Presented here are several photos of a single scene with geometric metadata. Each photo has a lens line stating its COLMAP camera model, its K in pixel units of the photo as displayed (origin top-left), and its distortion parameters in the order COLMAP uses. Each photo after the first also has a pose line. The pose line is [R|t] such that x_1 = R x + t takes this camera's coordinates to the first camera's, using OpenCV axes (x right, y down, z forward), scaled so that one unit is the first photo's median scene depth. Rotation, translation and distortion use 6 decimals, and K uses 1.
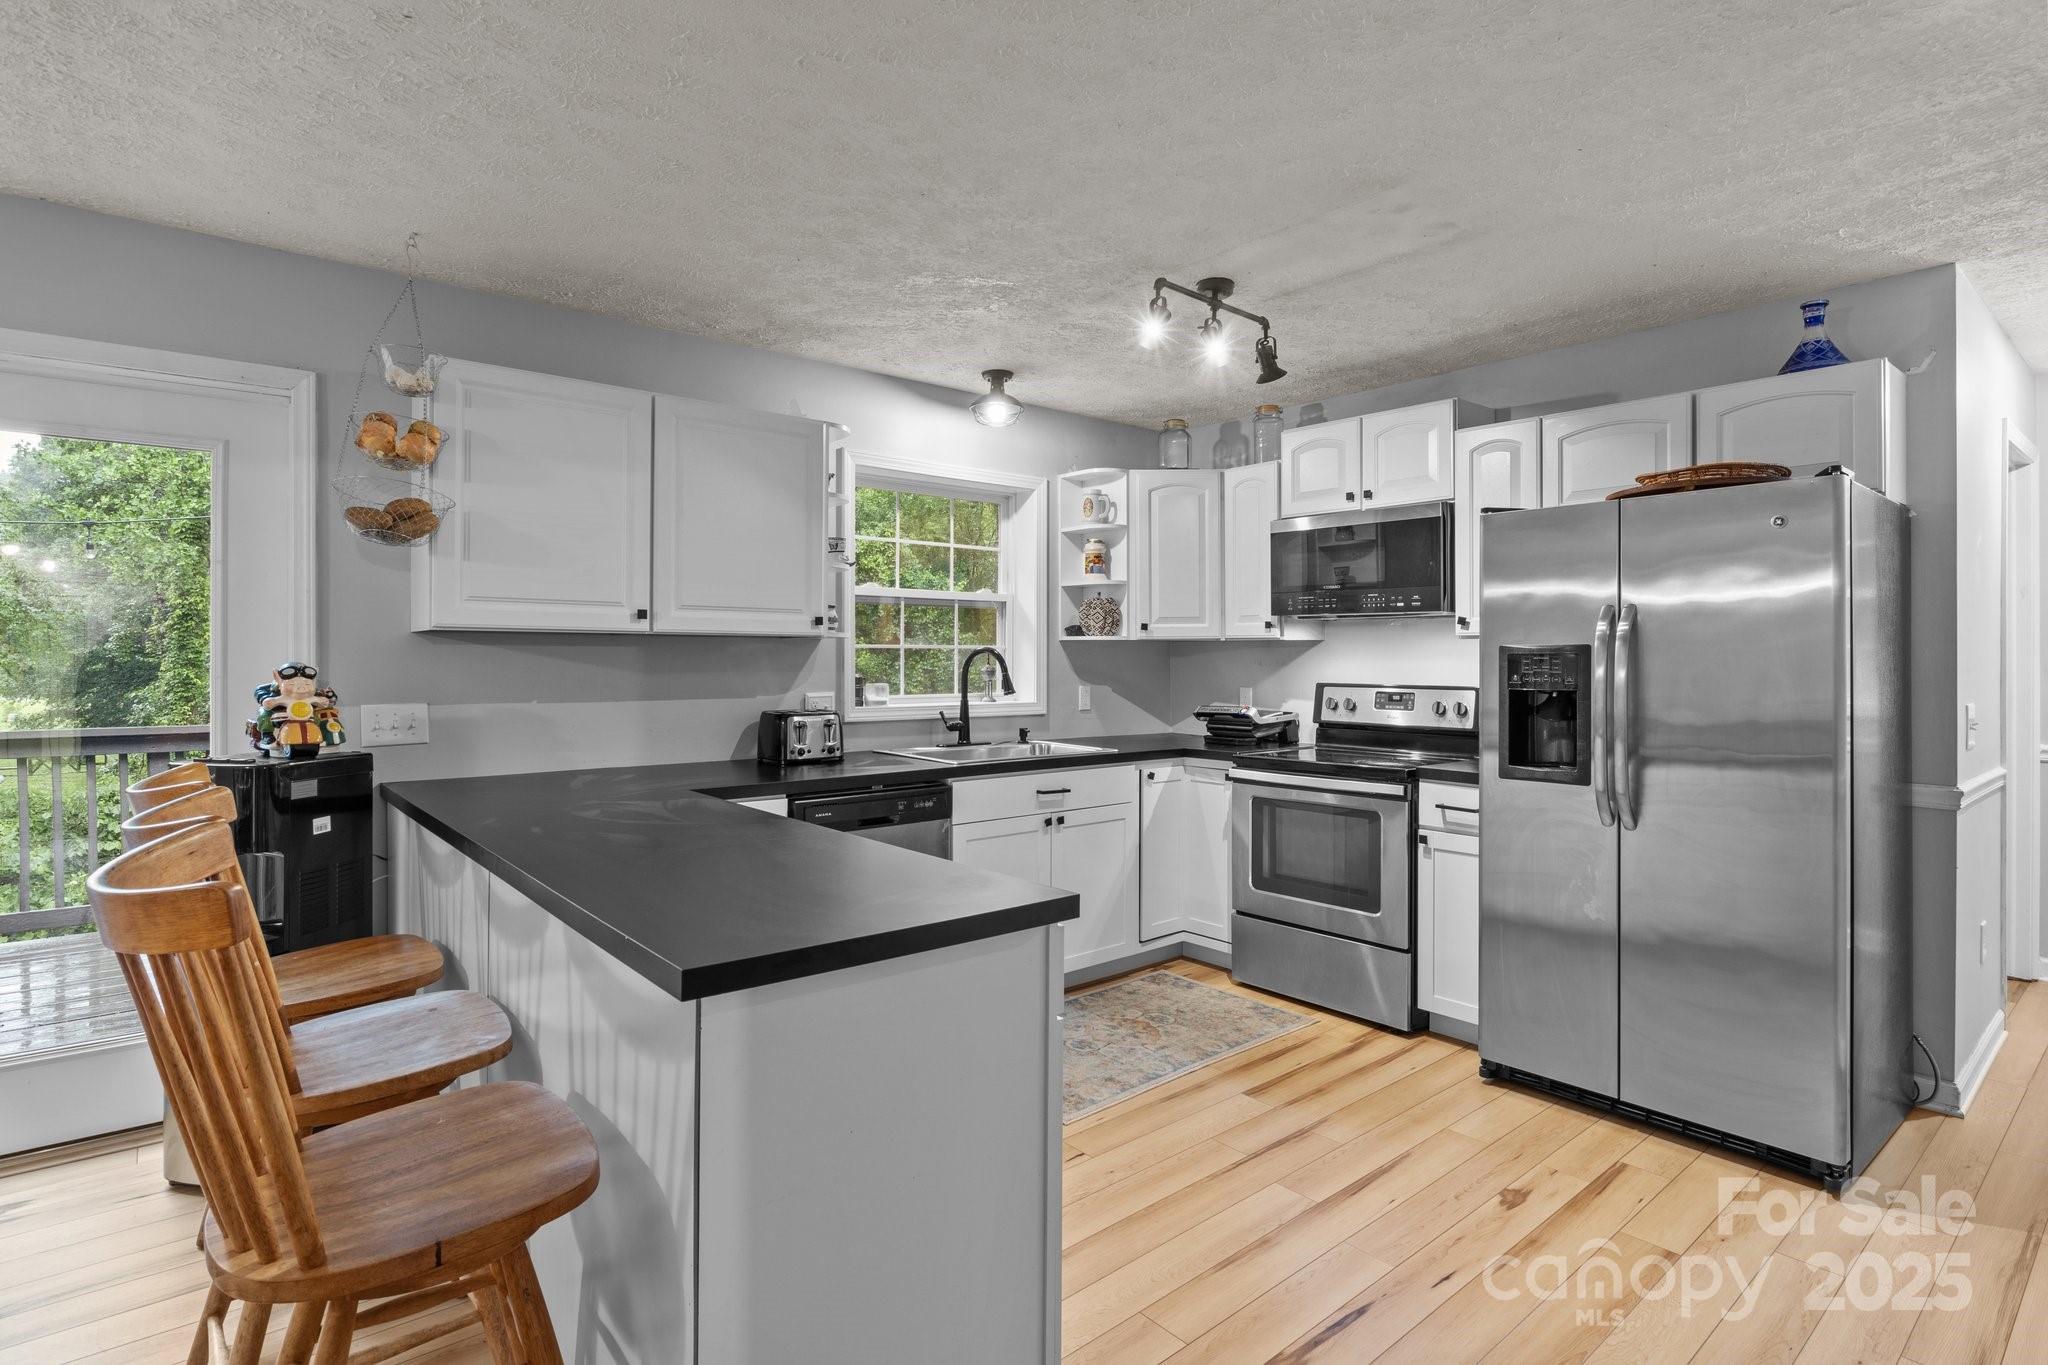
lens RADIAL K [[1020.3, 0, 1028.7], [0, 1020.3, 659.2], [0, 0, 1]] dist [-0.008831, -0.000843]
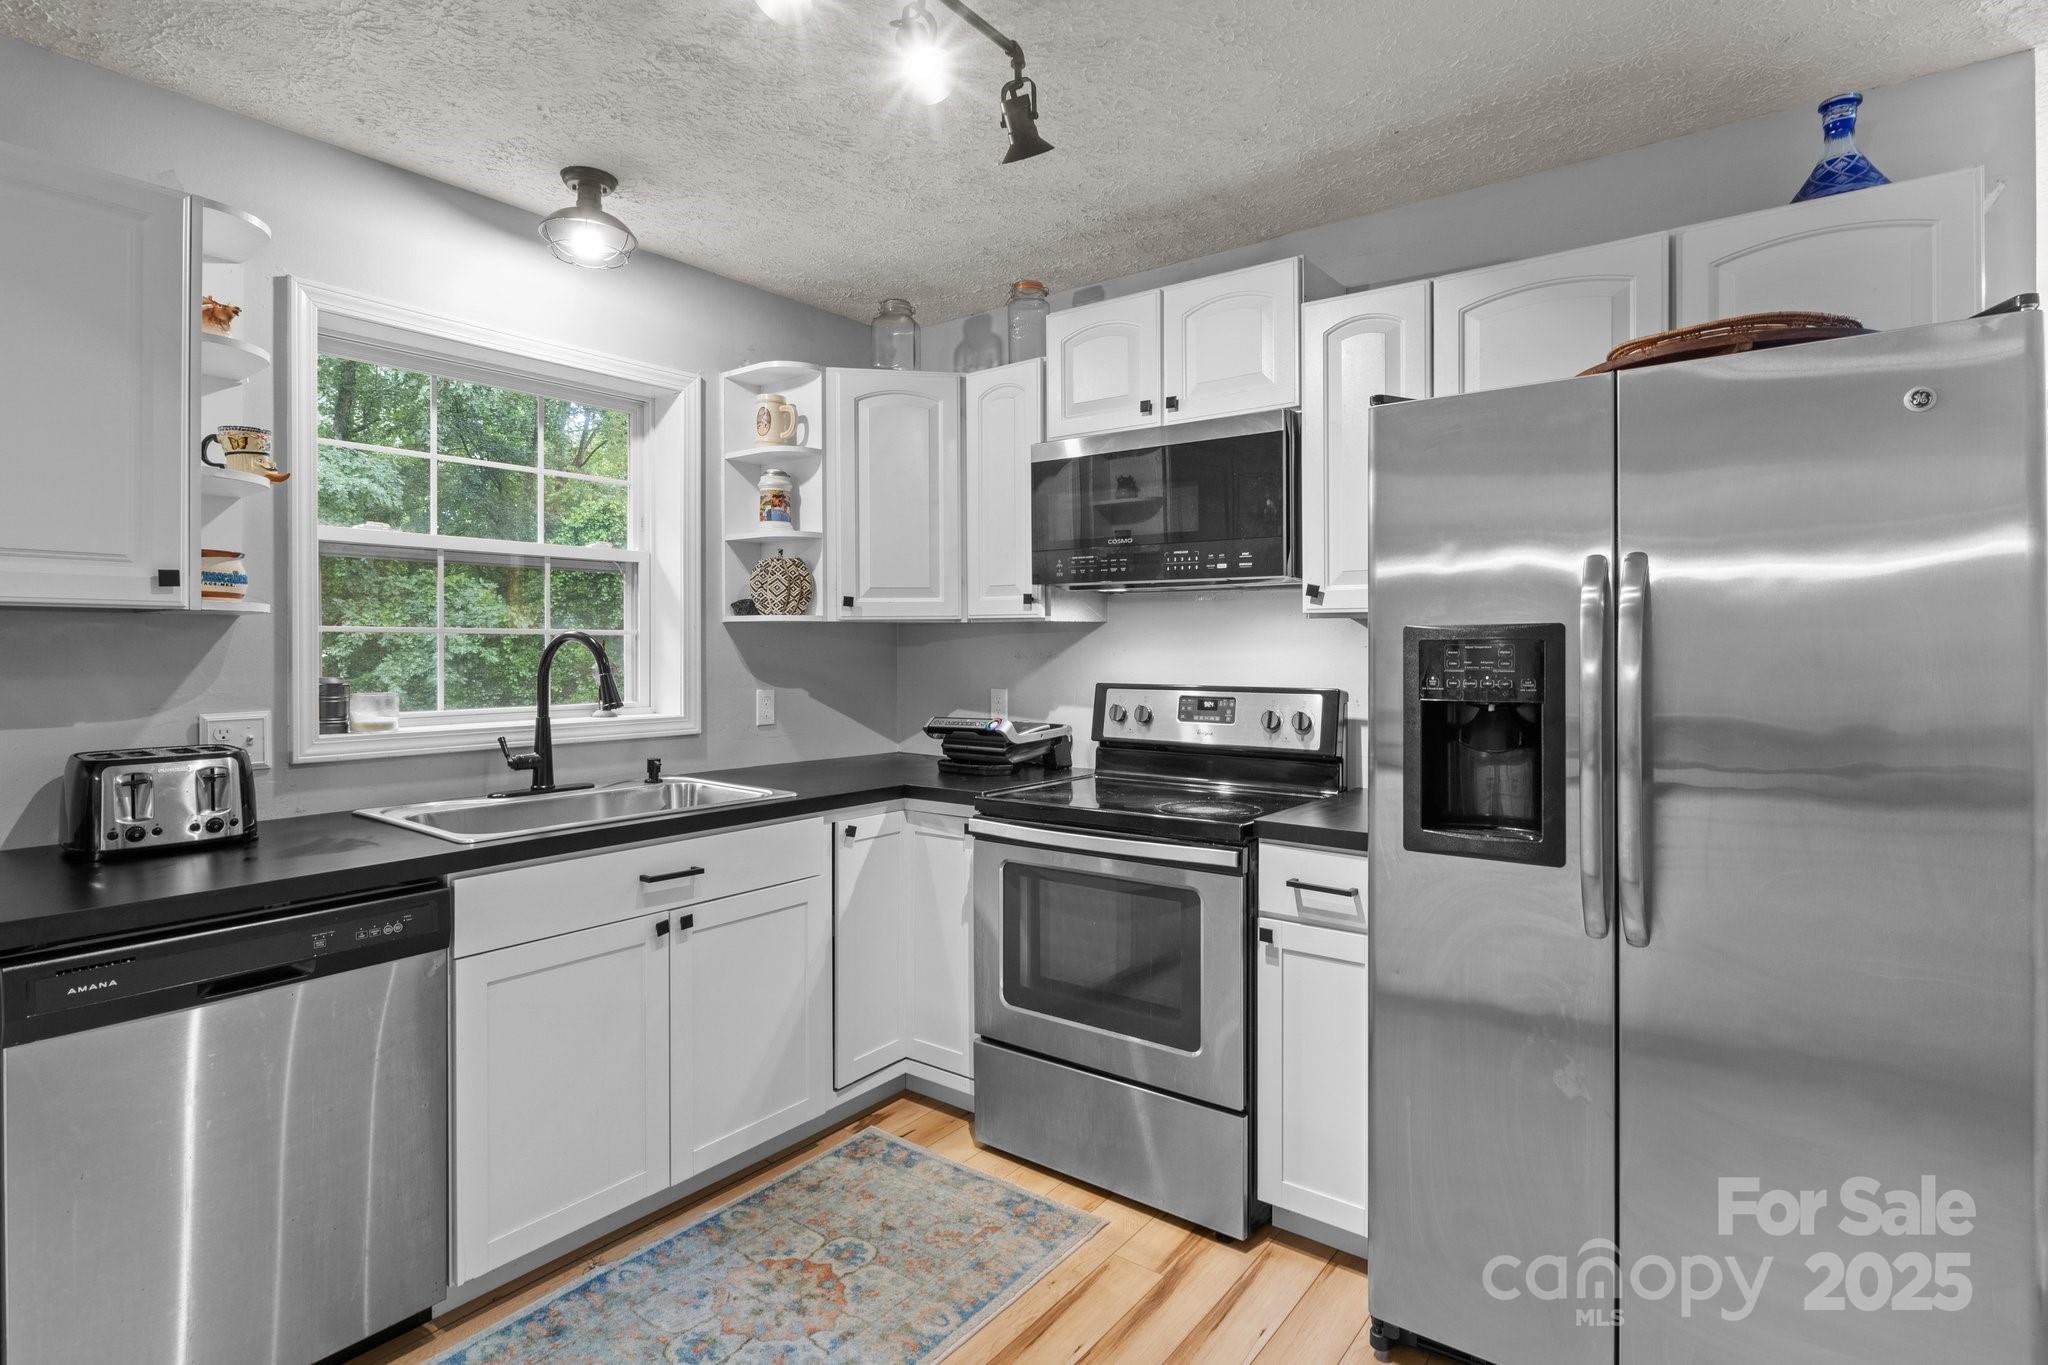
lens RADIAL K [[1020.3, 0, 1025.3], [0, 1020.3, 652.8], [0, 0, 1]] dist [-0.008831, -0.000843]
pose [[0.975920, -0.003679, 0.218096, 0.092506], [0.002841, 0.999987, 0.004159, -0.000664], [-0.218108, -0.003439, 0.975918, 0.368134]]
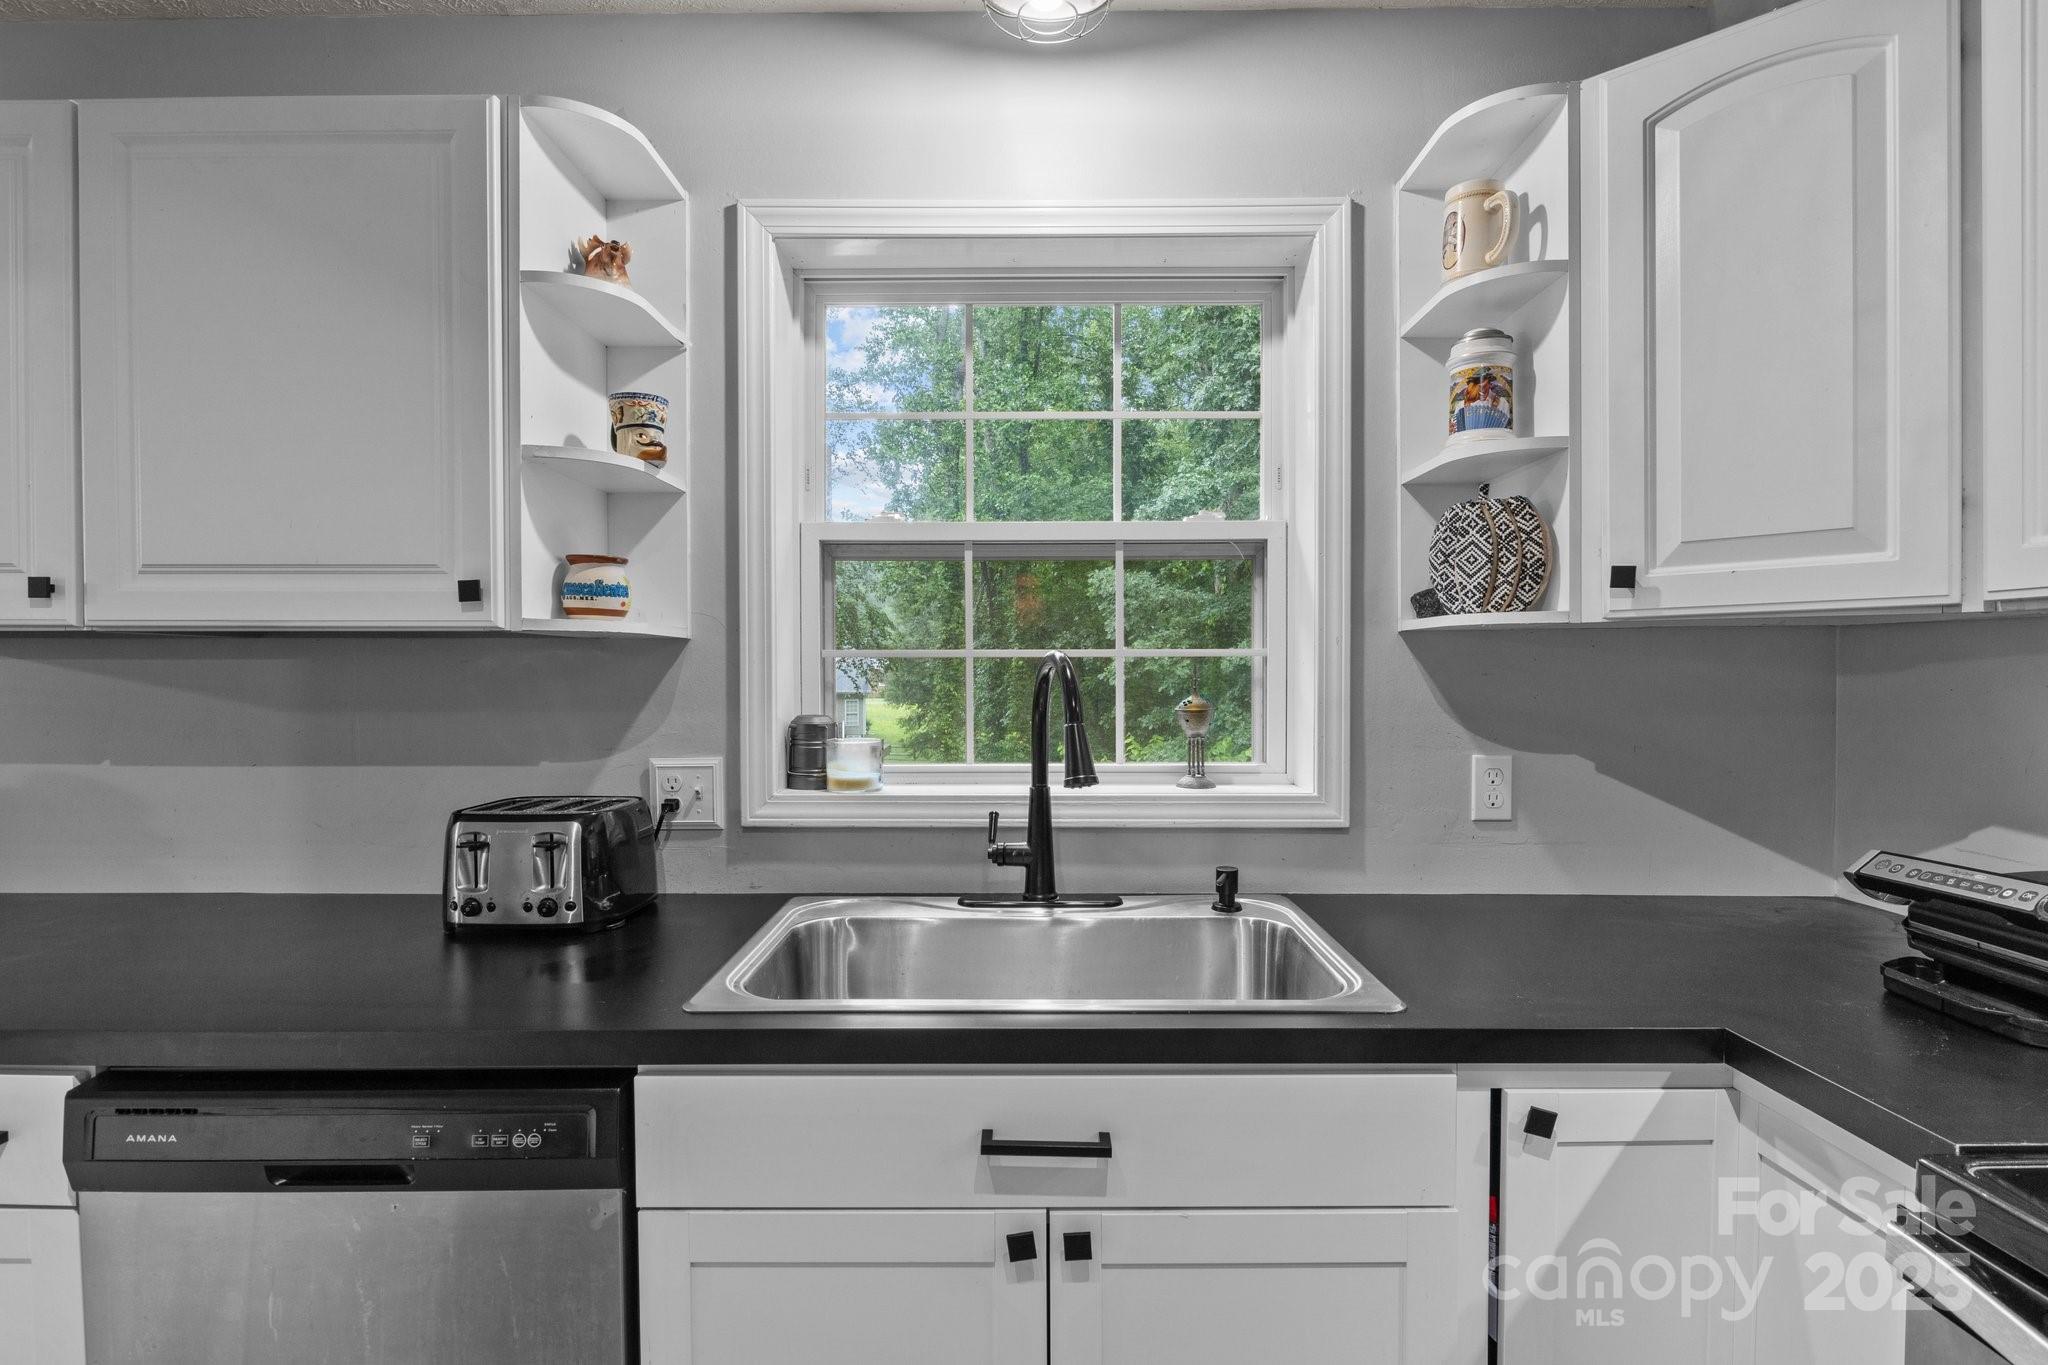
lens RADIAL K [[1020.3, 0, 1025.9], [0, 1020.3, 687.8], [0, 0, 1]] dist [-0.008831, -0.000843]
pose [[0.763050, 0.006698, -0.646305, 0.199268], [0.002239, 0.999913, 0.013007, -0.003577], [0.646336, -0.011372, 0.762968, 0.751482]]
